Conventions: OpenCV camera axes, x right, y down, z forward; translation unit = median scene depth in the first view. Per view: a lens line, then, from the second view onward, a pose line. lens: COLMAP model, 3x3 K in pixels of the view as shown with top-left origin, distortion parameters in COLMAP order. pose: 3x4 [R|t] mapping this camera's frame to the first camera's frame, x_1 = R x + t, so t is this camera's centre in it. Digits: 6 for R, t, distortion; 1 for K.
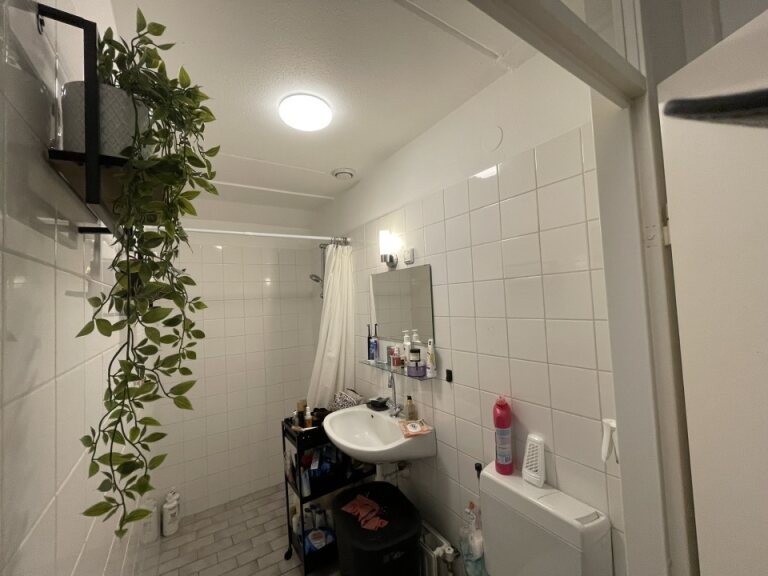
lens RADIAL K [[312.0, 0, 383.8], [0, 312.0, 288.2], [0, 0, 1]] dist [-0.003478, 0.000378]
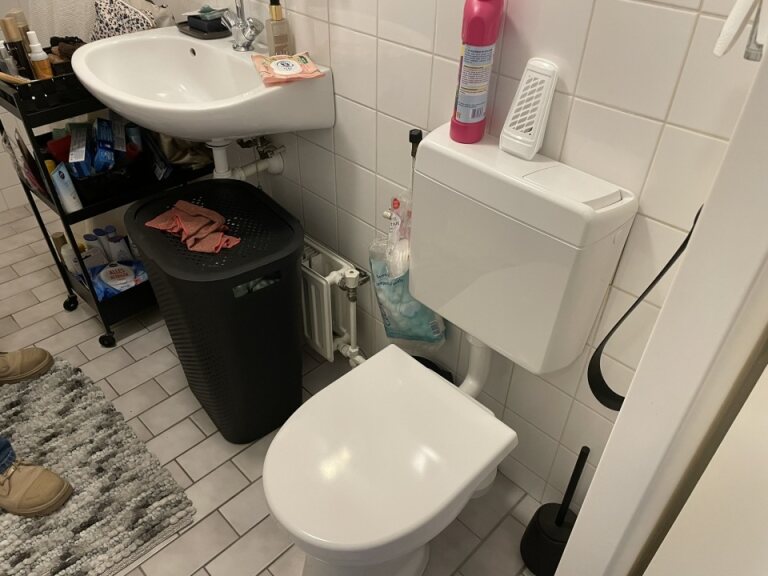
lens RADIAL K [[583.2, 0, 383.6], [0, 583.2, 288.4], [0, 0, 1]] dist [0.033092, -0.018744]
pose [[0.976035, -0.073435, 0.204850, 0.038494], [-0.075107, 0.769823, 0.633823, 0.149439], [-0.204243, -0.634019, 0.745858, 0.137720]]
